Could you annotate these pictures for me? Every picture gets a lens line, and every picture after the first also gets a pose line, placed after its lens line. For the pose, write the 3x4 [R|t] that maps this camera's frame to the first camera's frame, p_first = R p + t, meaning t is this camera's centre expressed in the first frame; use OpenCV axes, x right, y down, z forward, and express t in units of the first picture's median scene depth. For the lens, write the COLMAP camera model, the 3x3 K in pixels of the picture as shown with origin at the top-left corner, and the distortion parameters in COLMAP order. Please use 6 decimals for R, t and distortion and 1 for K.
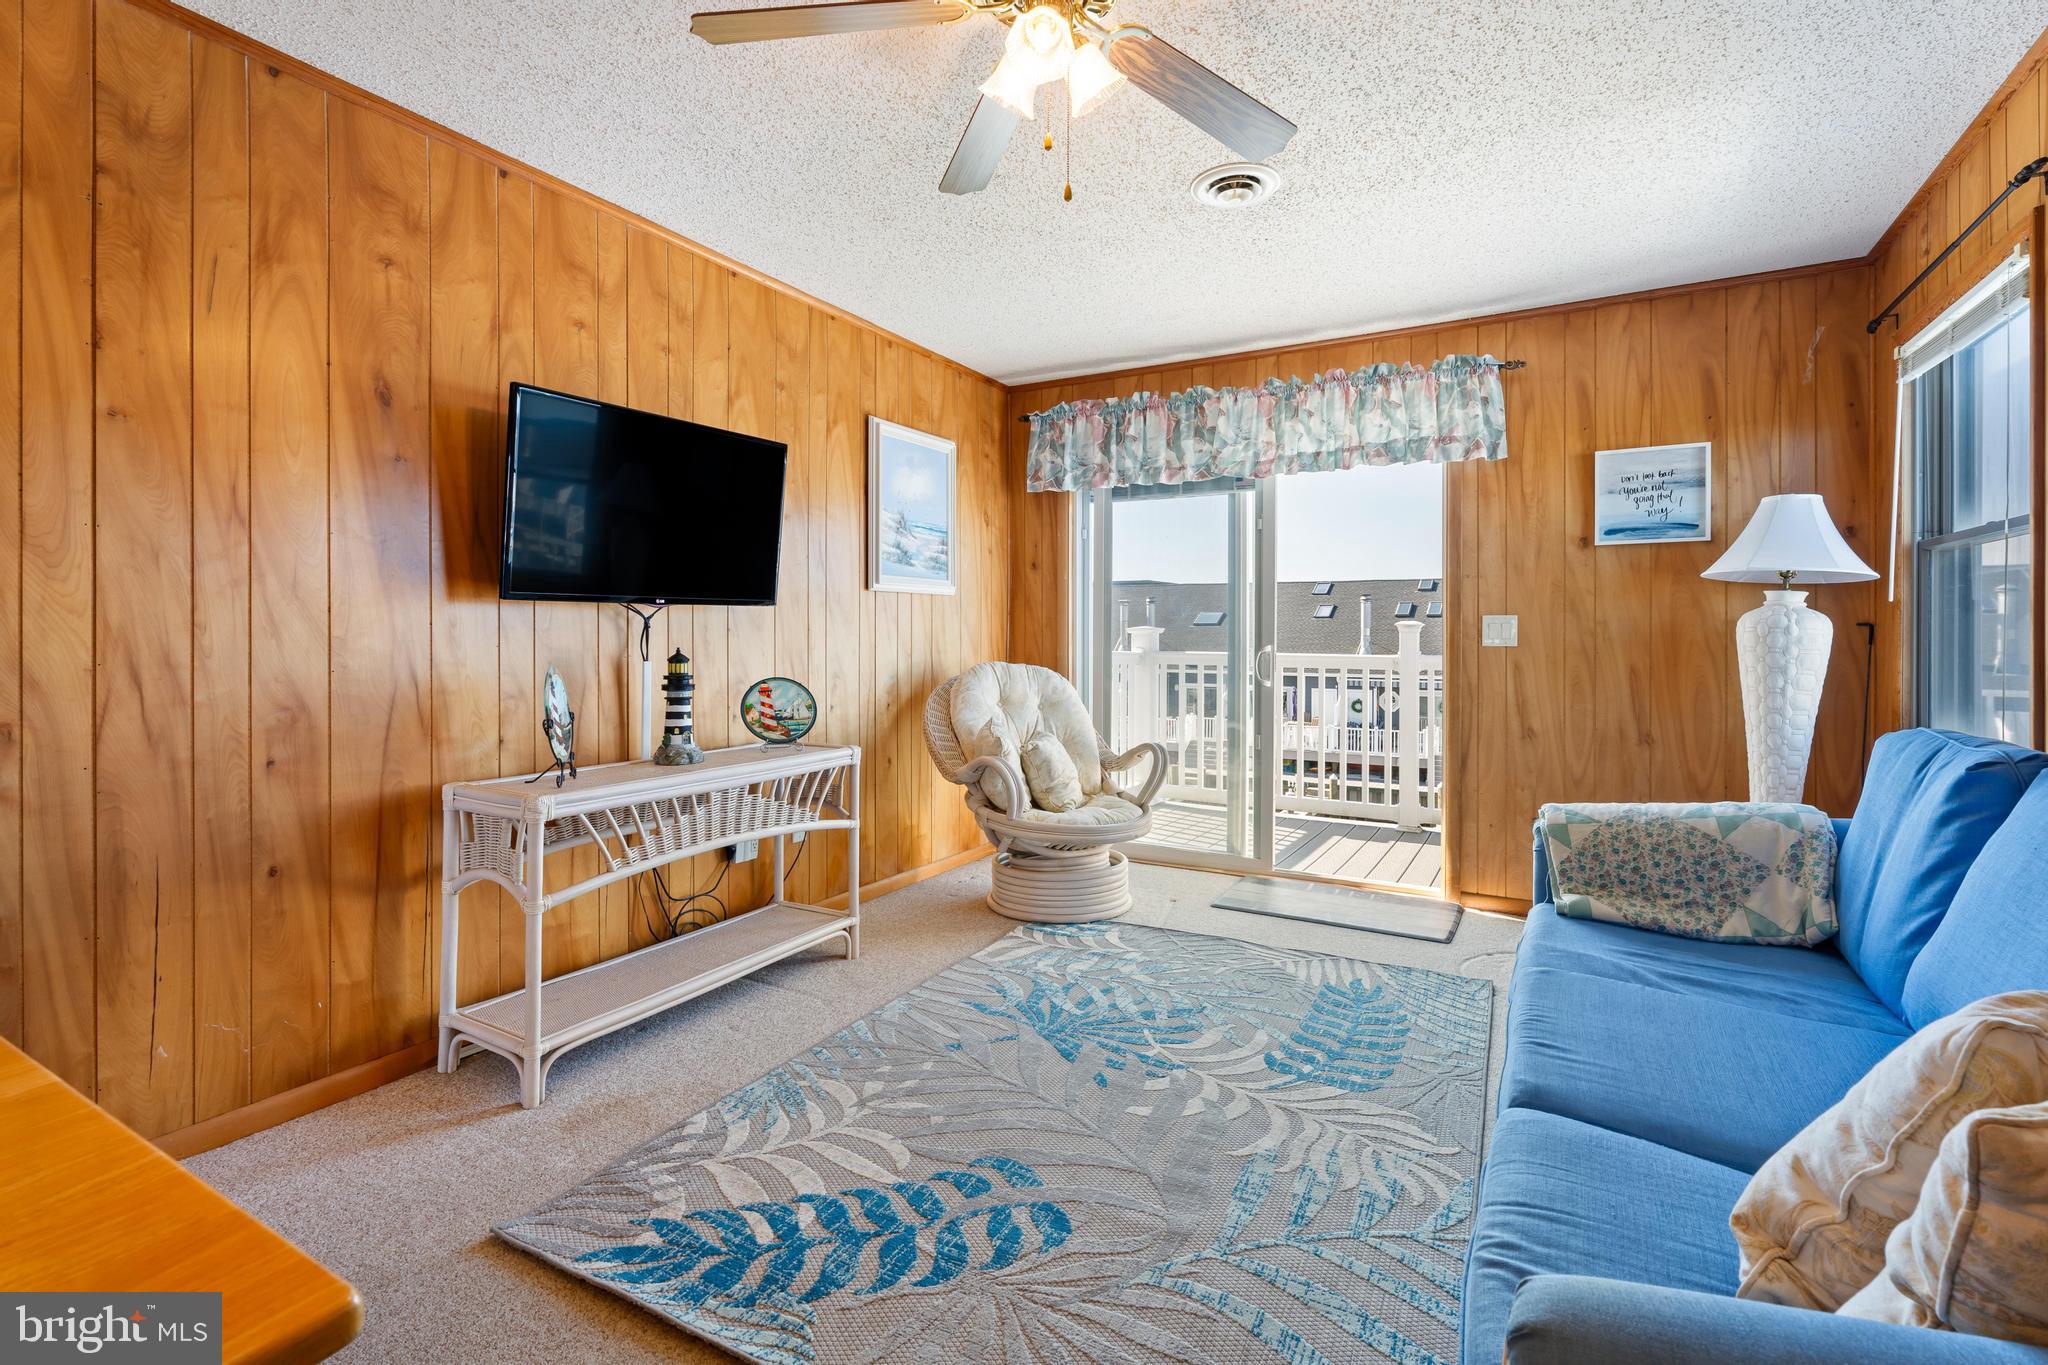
lens RADIAL K [[929.8, 0, 1024.9], [0, 929.8, 639.2], [0, 0, 1]] dist [-0.003354, 0.010568]
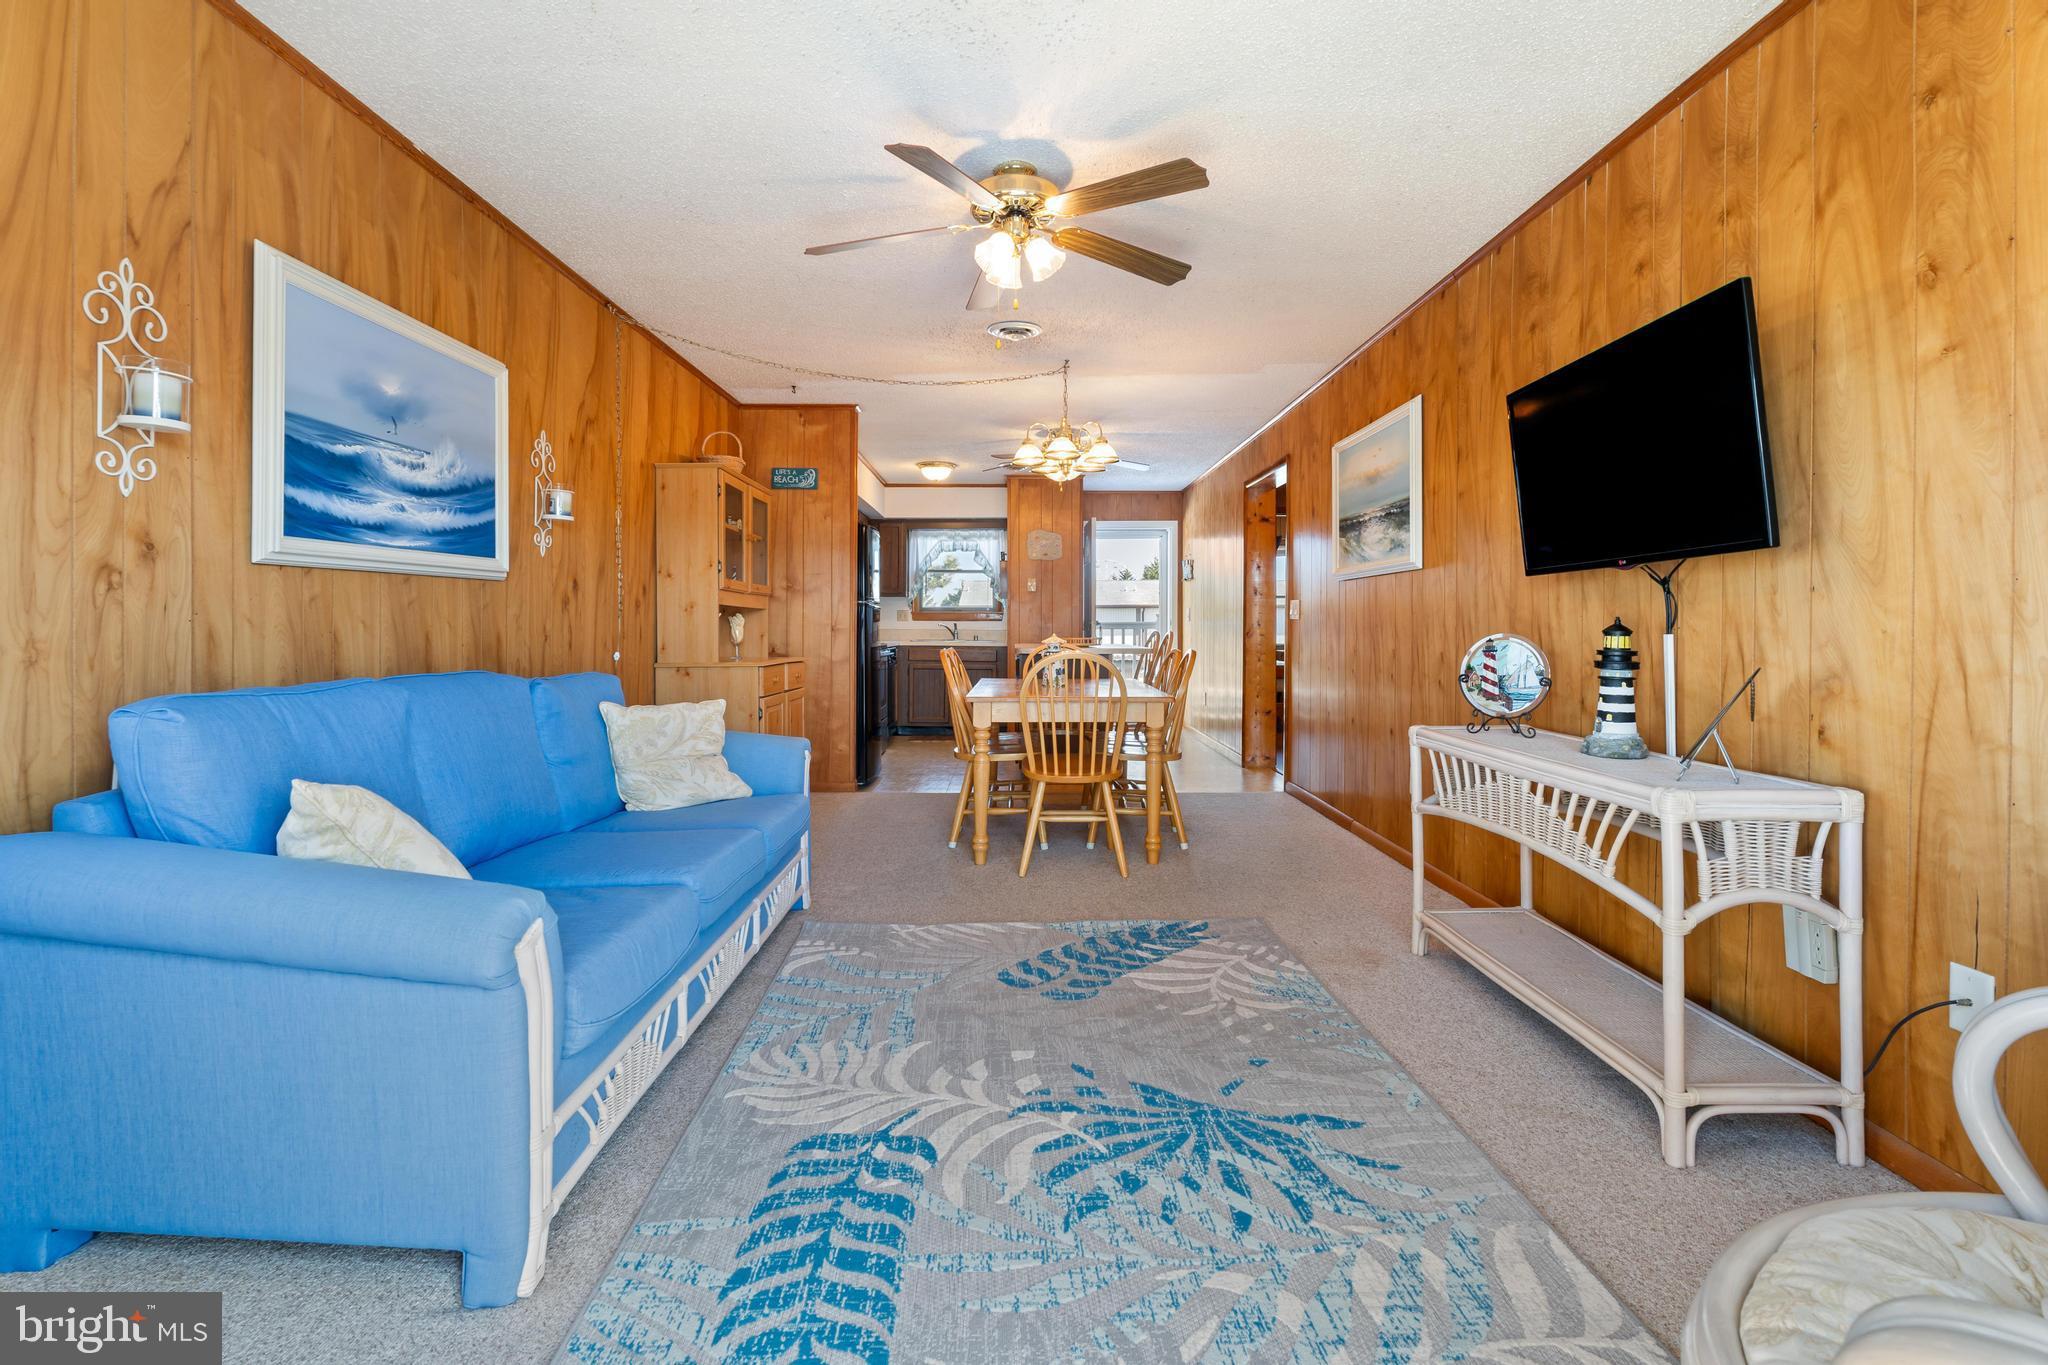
lens RADIAL K [[947.7, 0, 1034.9], [0, 947.7, 639.9], [0, 0, 1]] dist [-0.001761, 0.000527]
pose [[-0.839728, -0.005562, -0.542979, 0.429899], [-0.015755, 0.999776, 0.014124, 0.010479], [0.542779, 0.020415, -0.839627, 1.176726]]
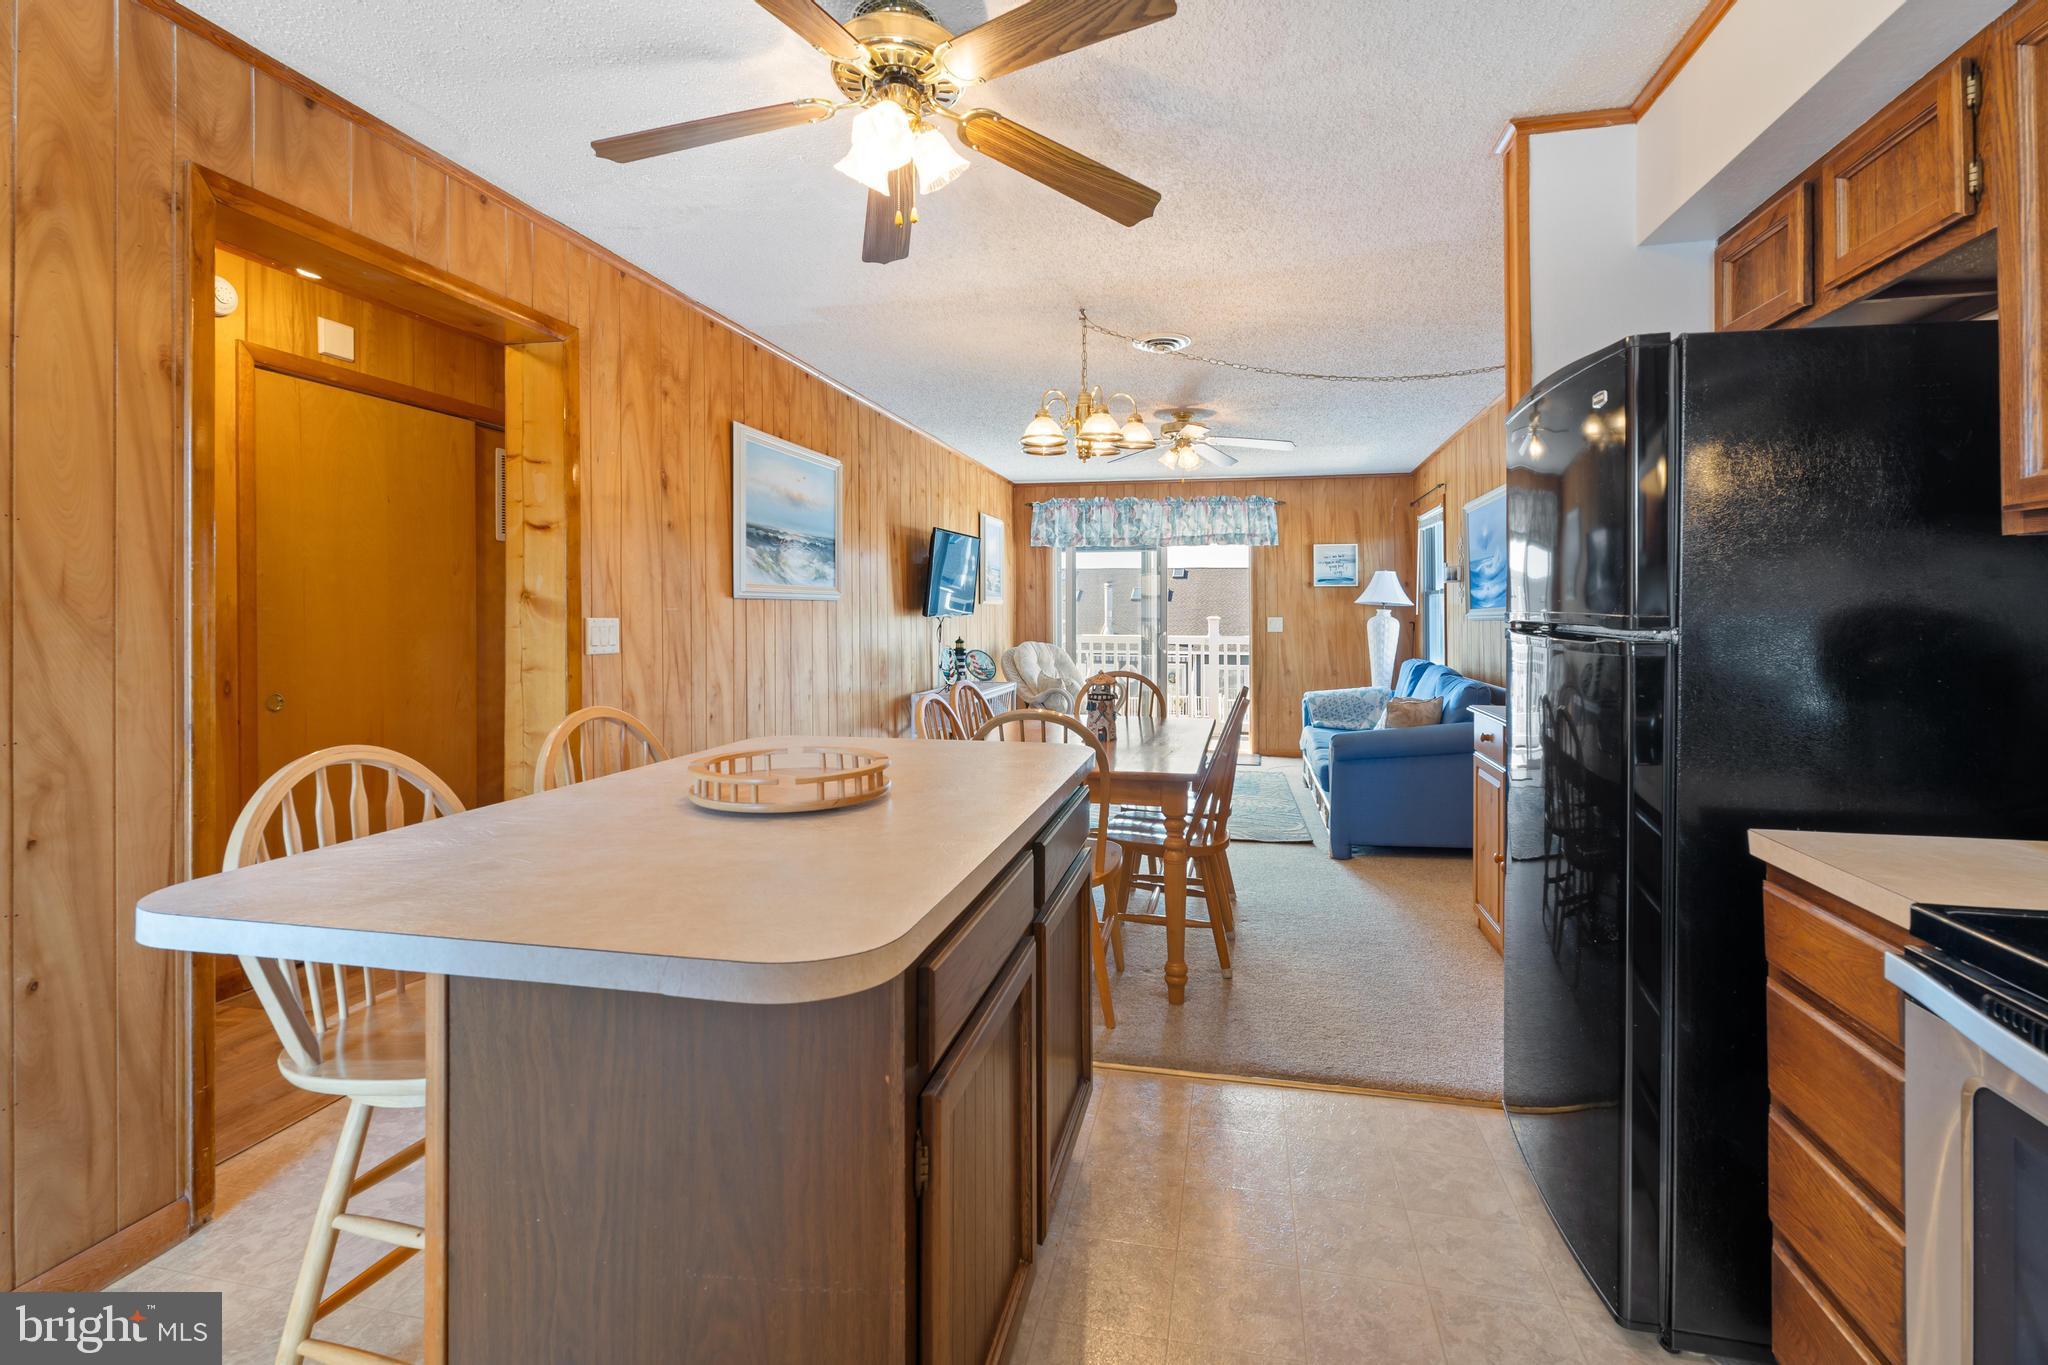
lens RADIAL K [[938.4, 0, 1037.6], [0, 938.4, 603.8], [0, 0, 1]] dist [0.000385, -0.000301]
pose [[0.954922, 0.001763, 0.296852, -0.693013], [0.001968, 0.999923, -0.012271, -0.033541], [-0.296851, 0.012302, 0.954845, -0.957695]]
